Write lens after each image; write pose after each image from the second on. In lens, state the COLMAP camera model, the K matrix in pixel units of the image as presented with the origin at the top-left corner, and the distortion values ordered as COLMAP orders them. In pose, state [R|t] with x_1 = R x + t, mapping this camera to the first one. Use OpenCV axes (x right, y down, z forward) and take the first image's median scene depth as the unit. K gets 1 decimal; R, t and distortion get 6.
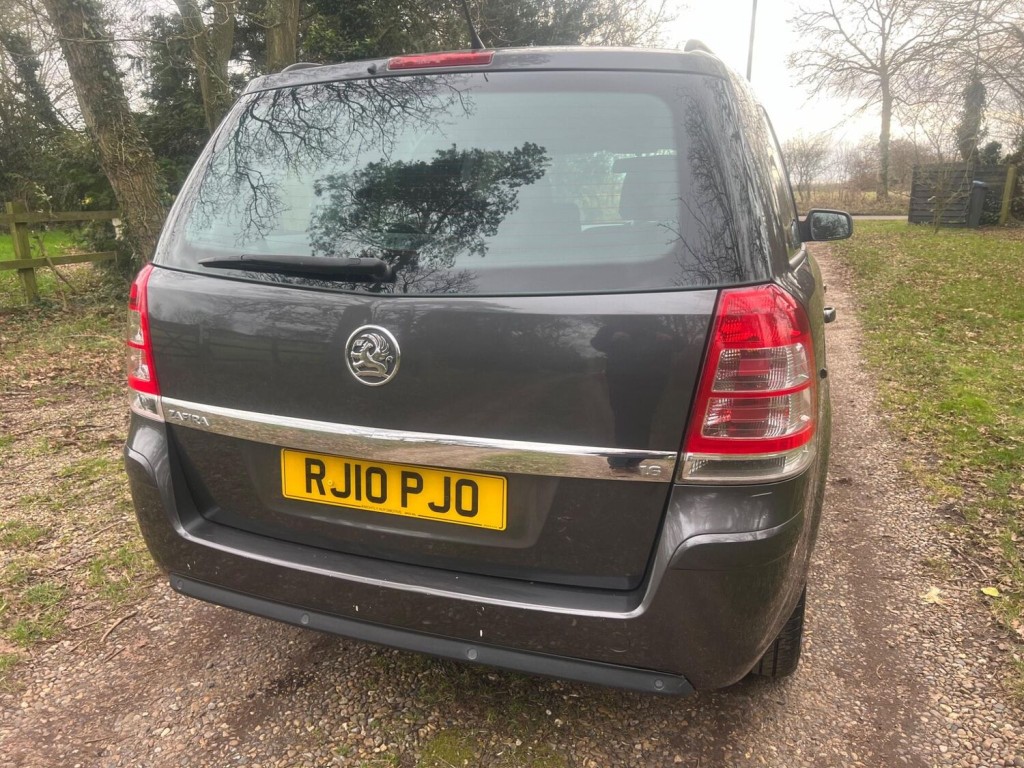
lens RADIAL K [[764.3, 0, 513.0], [0, 764.3, 377.7], [0, 0, 1]] dist [0.067140, -0.073914]
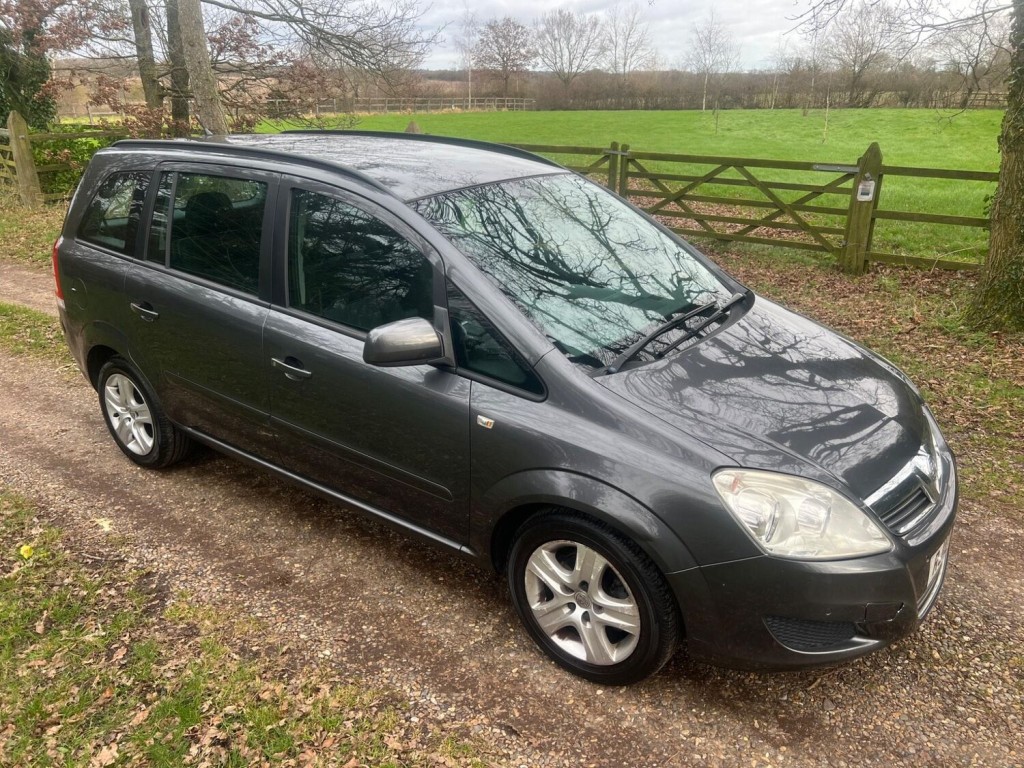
lens RADIAL K [[766.1, 0, 512.0], [0, 766.1, 384.0], [0, 0, 1]] dist [0.052543, -0.056094]
pose [[-0.282323, 0.354645, -0.891359, 1.945202], [-0.230457, 0.876875, 0.421876, -0.923189], [0.931227, 0.324526, -0.165832, 2.387938]]
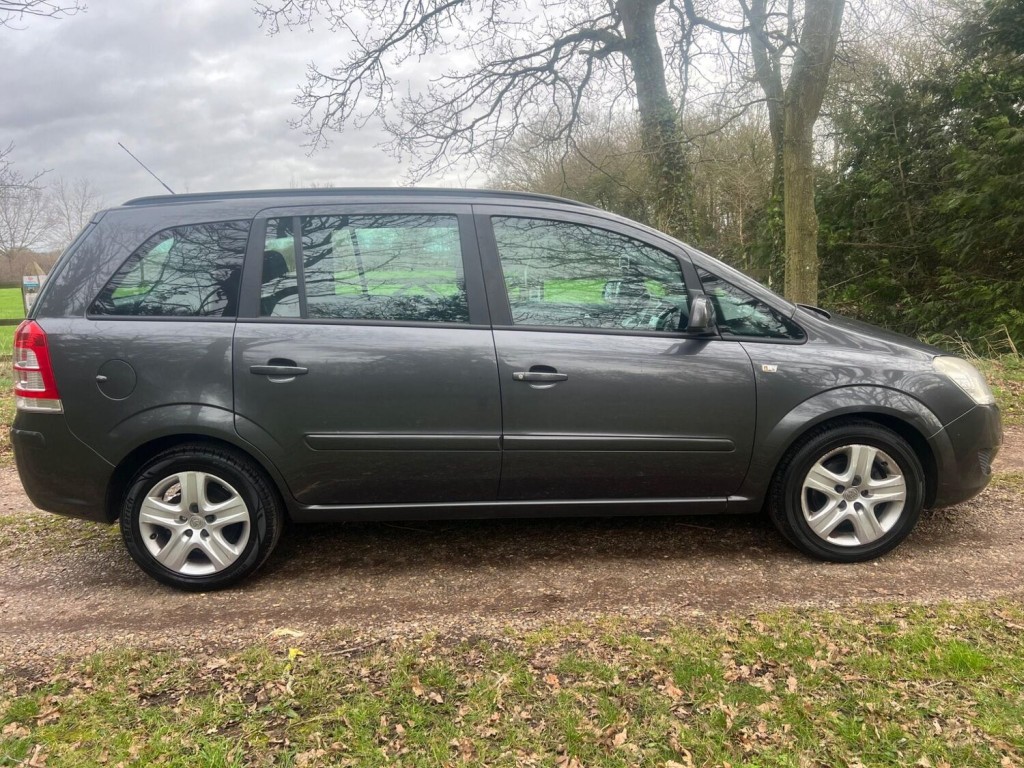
lens RADIAL K [[766.4, 0, 516.1], [0, 766.4, 382.6], [0, 0, 1]] dist [0.092207, -0.140395]
pose [[0.367585, 0.154335, -0.917095, 2.125682], [-0.206501, 0.975061, 0.081321, -0.303516], [0.906774, 0.159489, 0.390288, 1.037476]]
